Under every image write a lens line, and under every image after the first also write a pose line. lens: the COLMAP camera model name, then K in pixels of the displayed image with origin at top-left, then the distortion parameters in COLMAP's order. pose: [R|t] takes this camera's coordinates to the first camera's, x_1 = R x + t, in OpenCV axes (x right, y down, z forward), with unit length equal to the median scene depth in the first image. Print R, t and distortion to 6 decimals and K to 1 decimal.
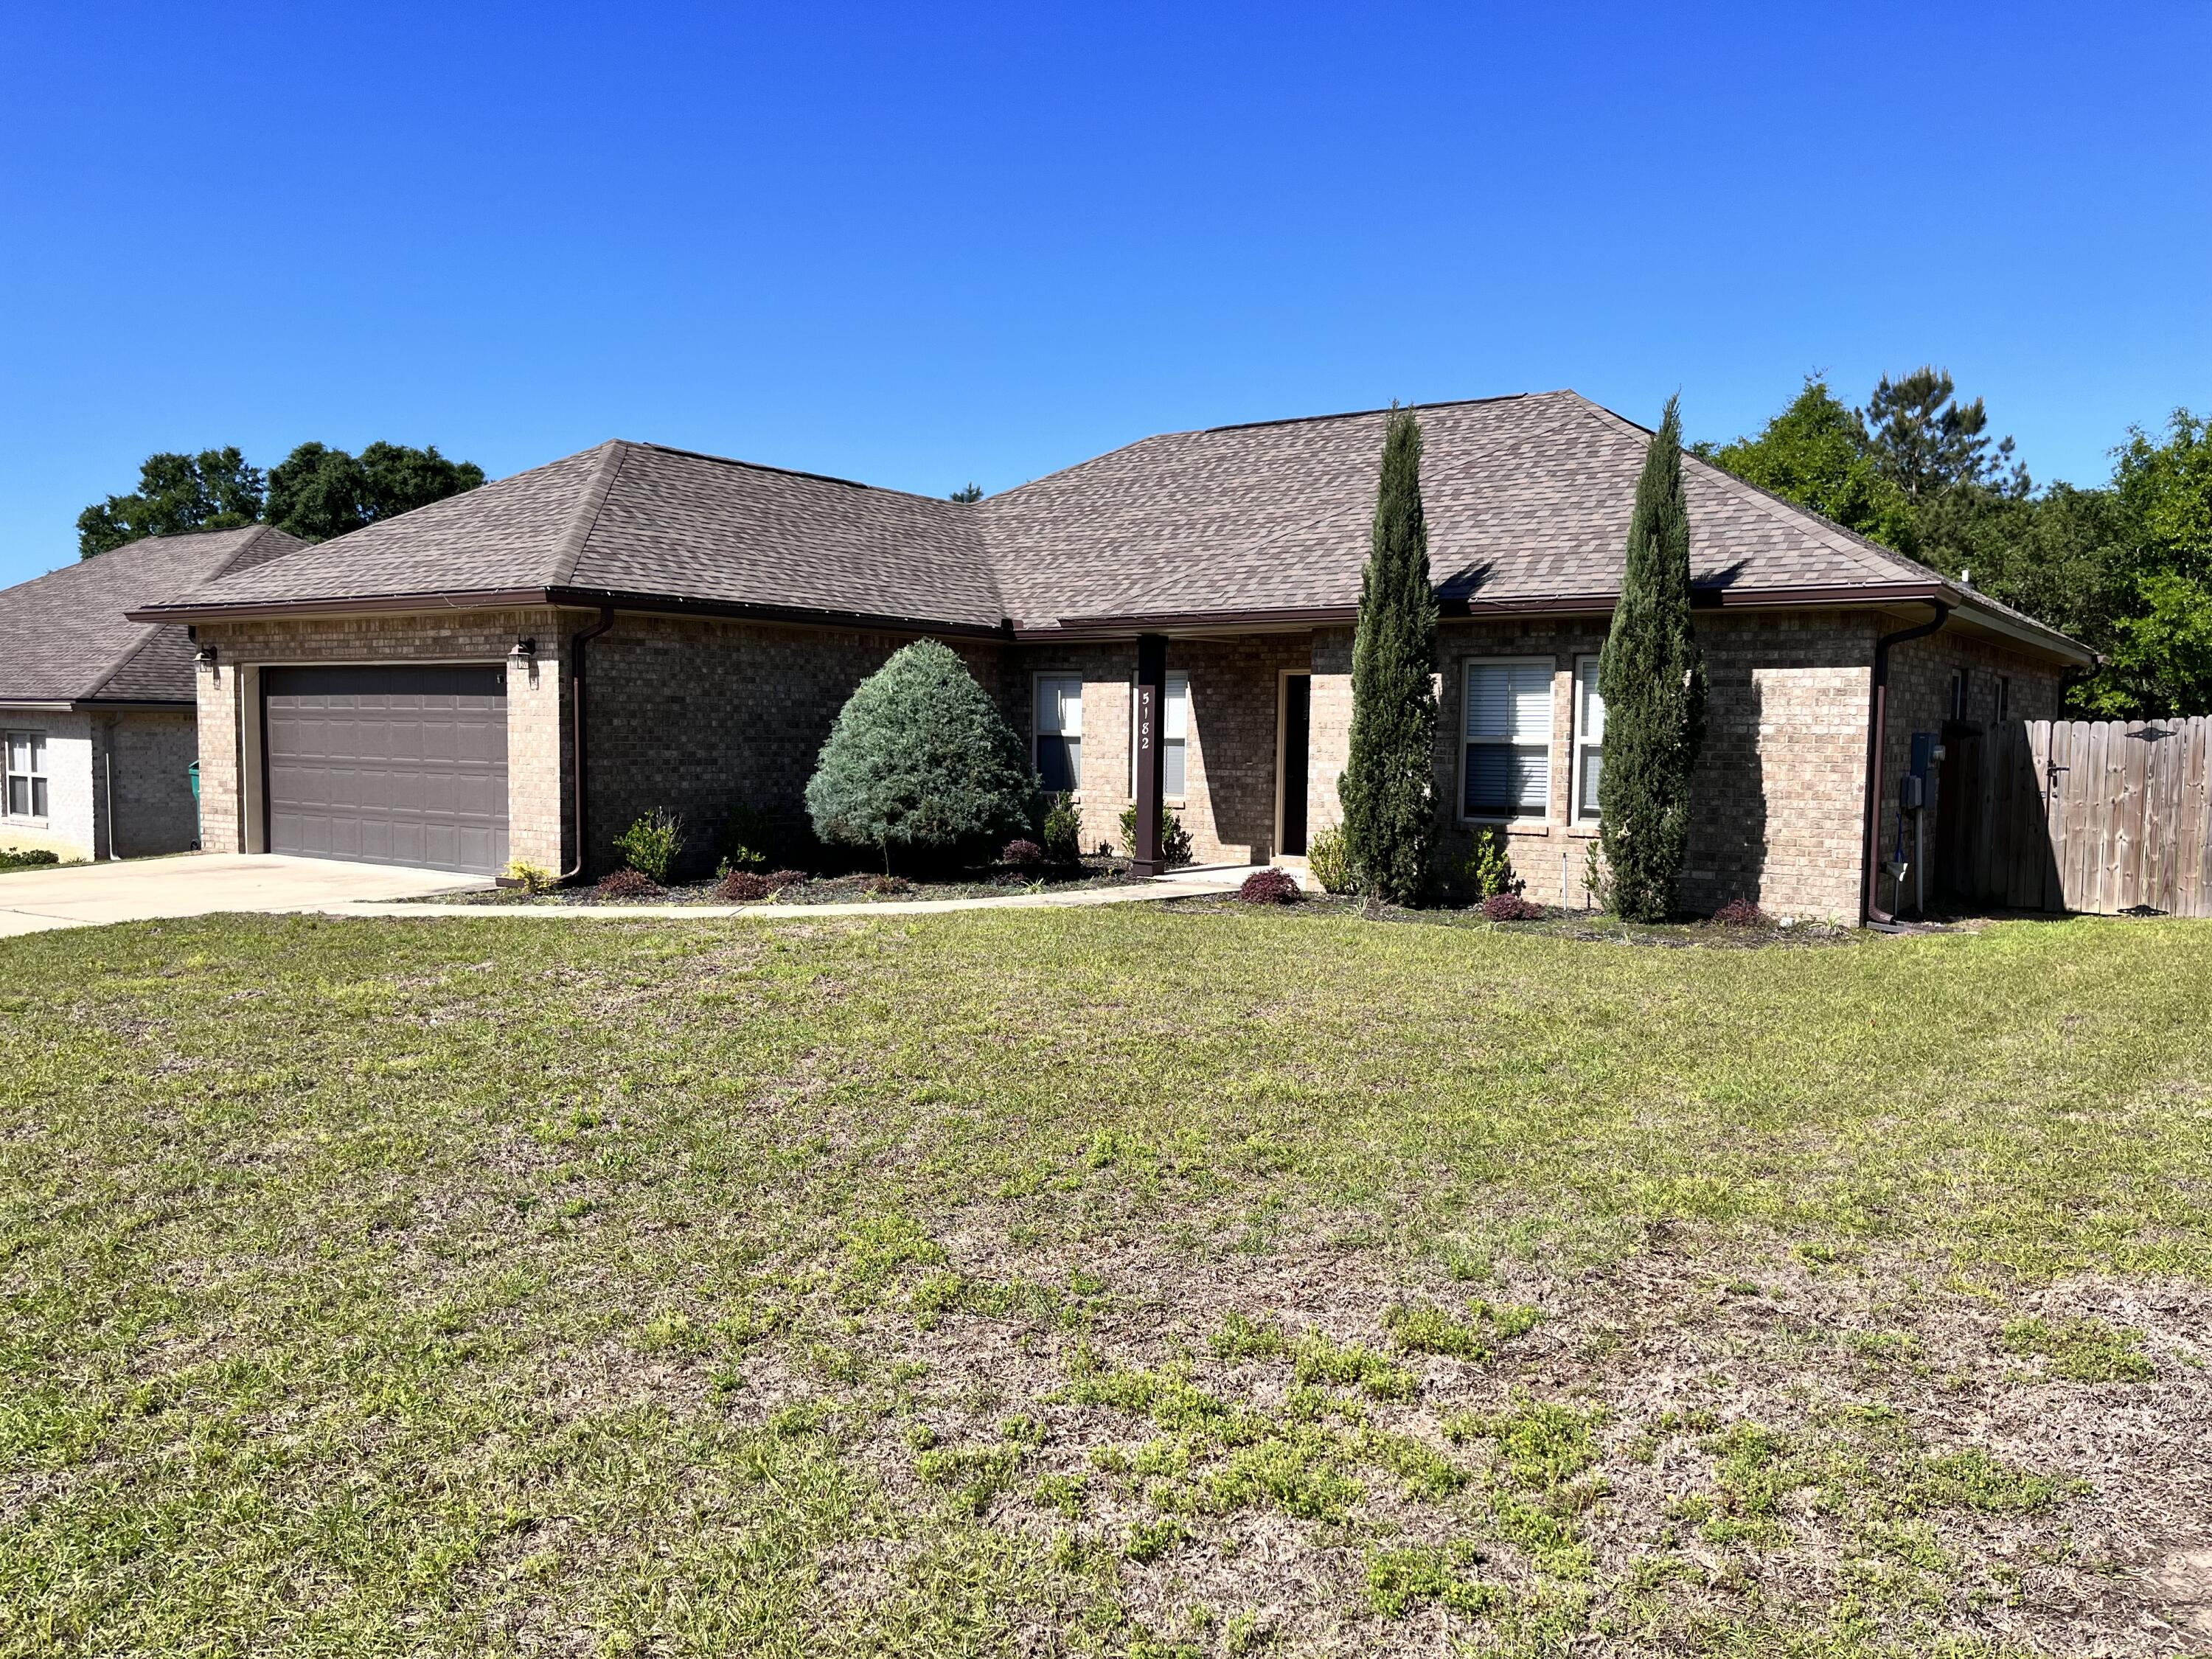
lens RADIAL K [[1673.9, 0, 1102.6], [0, 1673.9, 845.5], [0, 0, 1]] dist [0.055085, -0.064746]
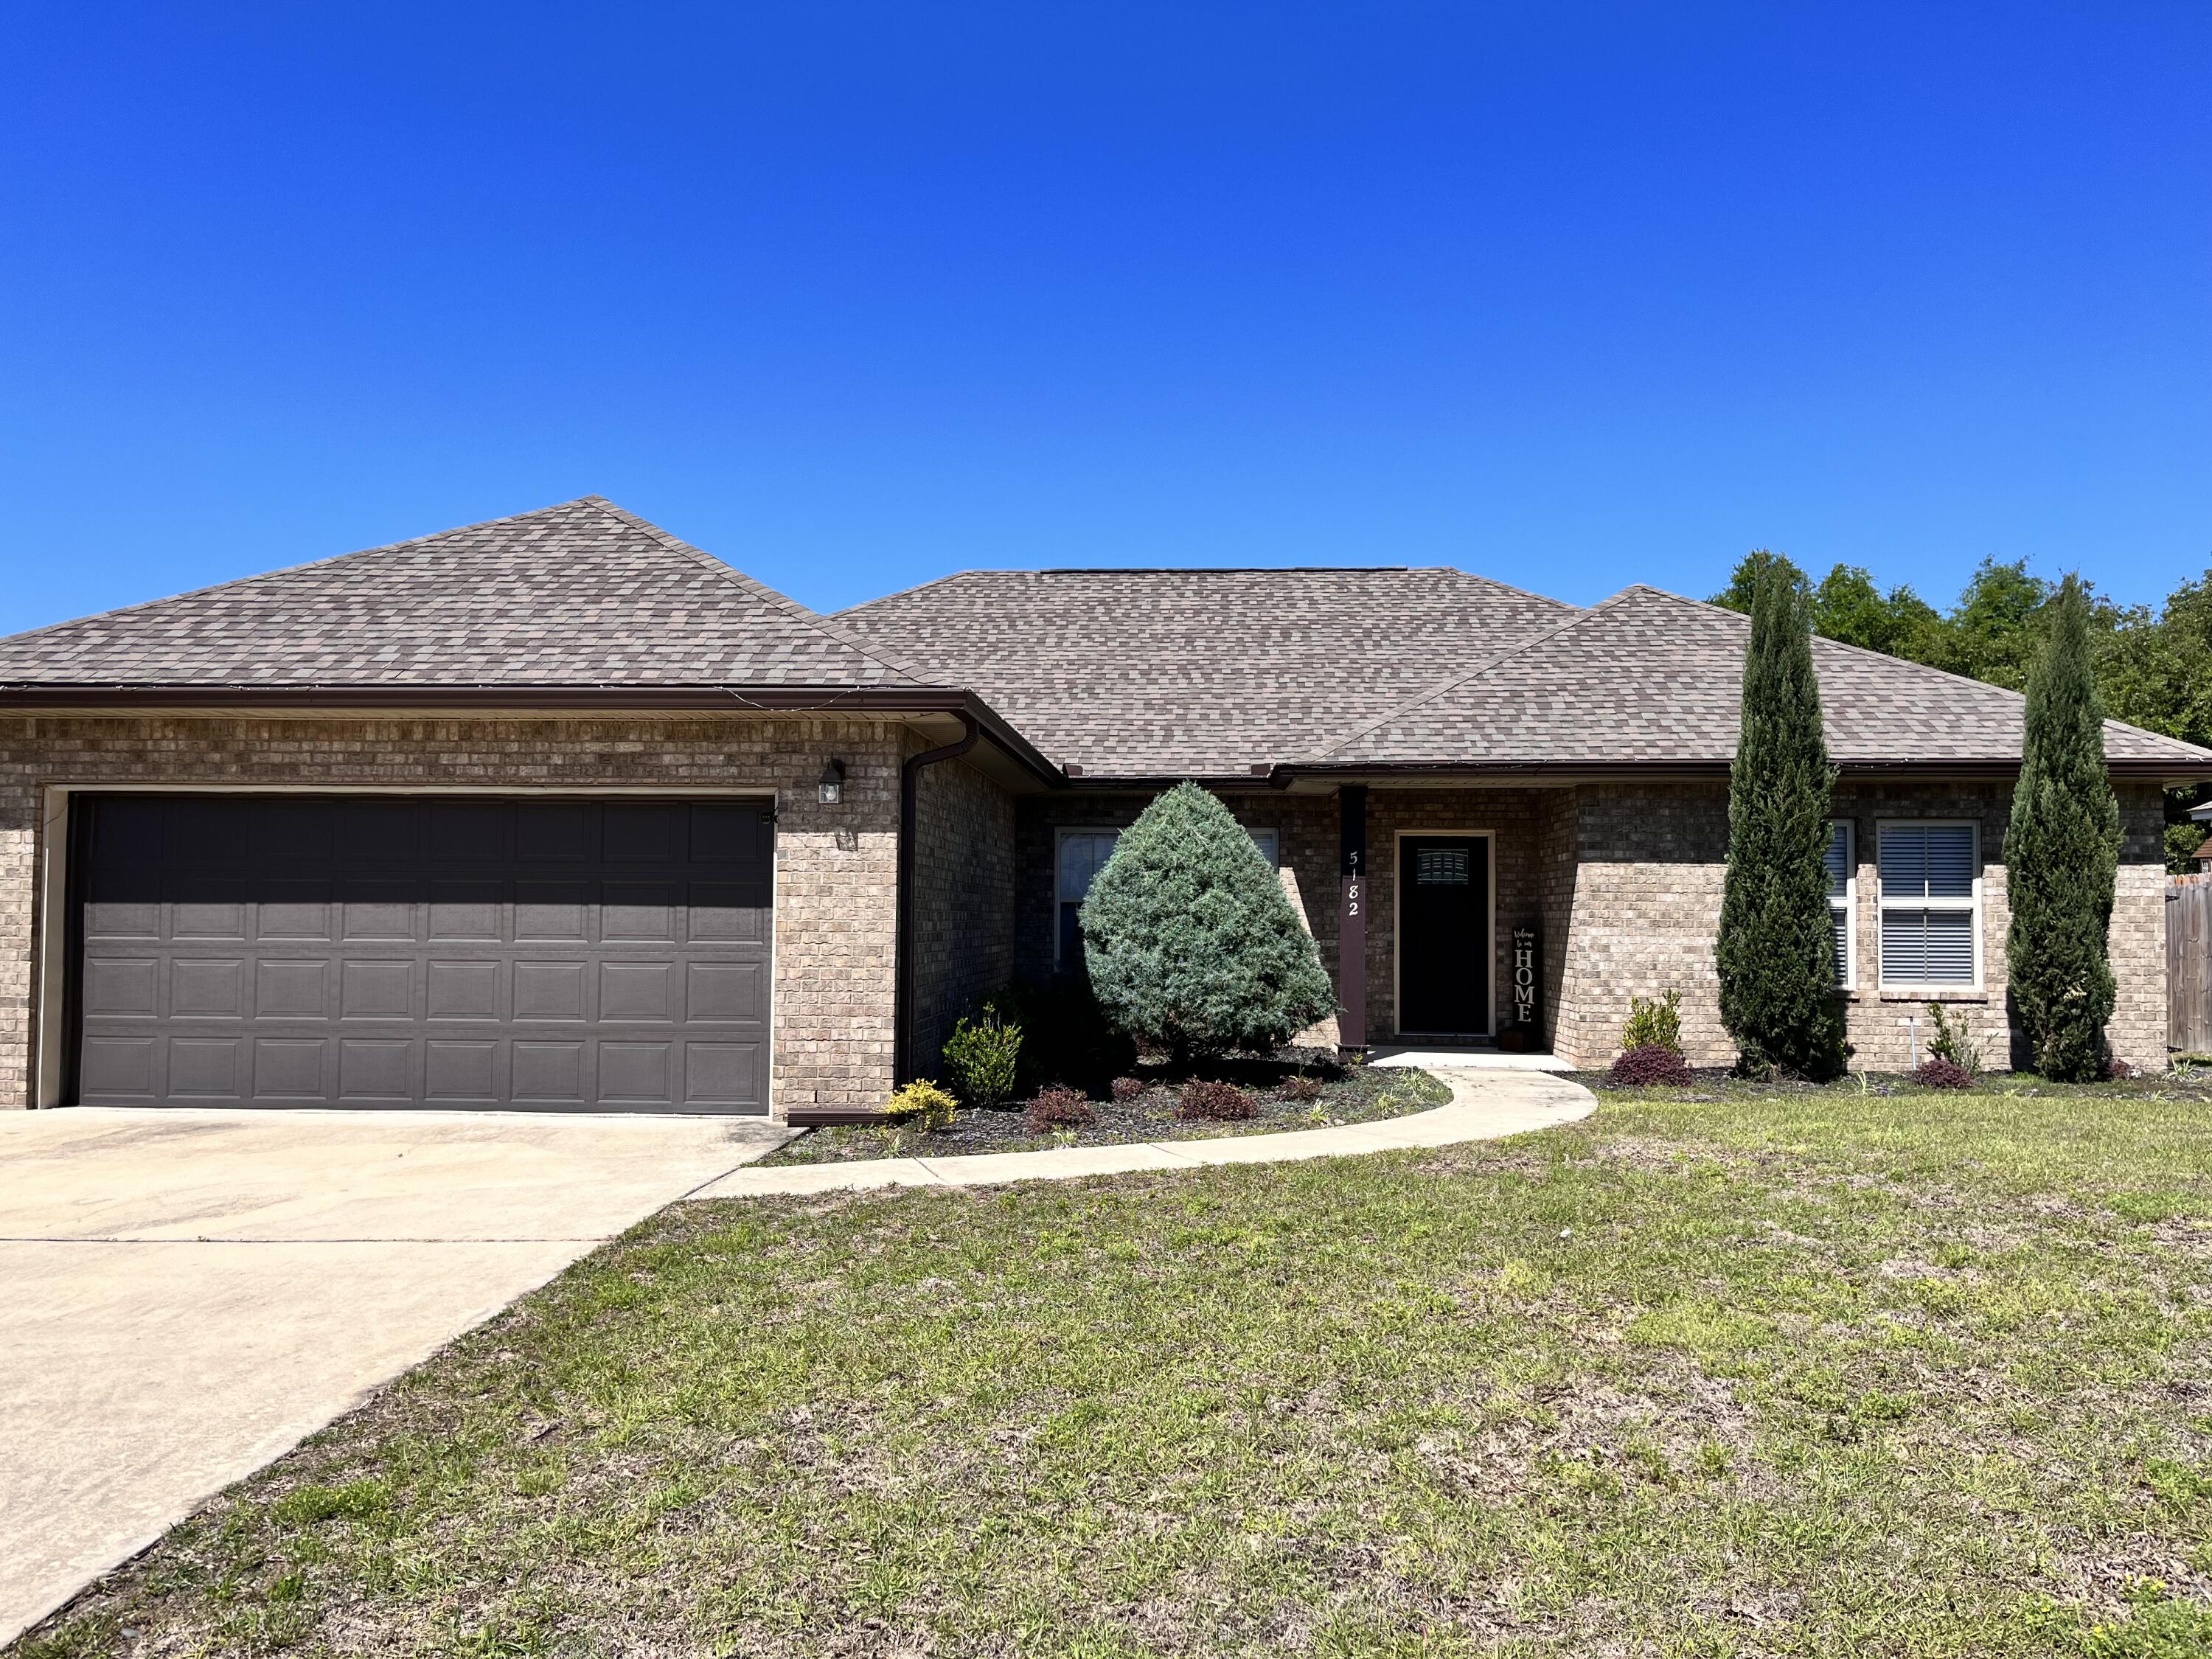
lens RADIAL K [[1673.9, 0, 1105.1], [0, 1673.9, 819.2], [0, 0, 1]] dist [0.055085, -0.064746]
pose [[0.851241, 0.024124, 0.524221, -0.572934], [0.039732, 0.993113, -0.110219, -0.017678], [-0.523269, 0.114651, 0.844420, 0.344353]]
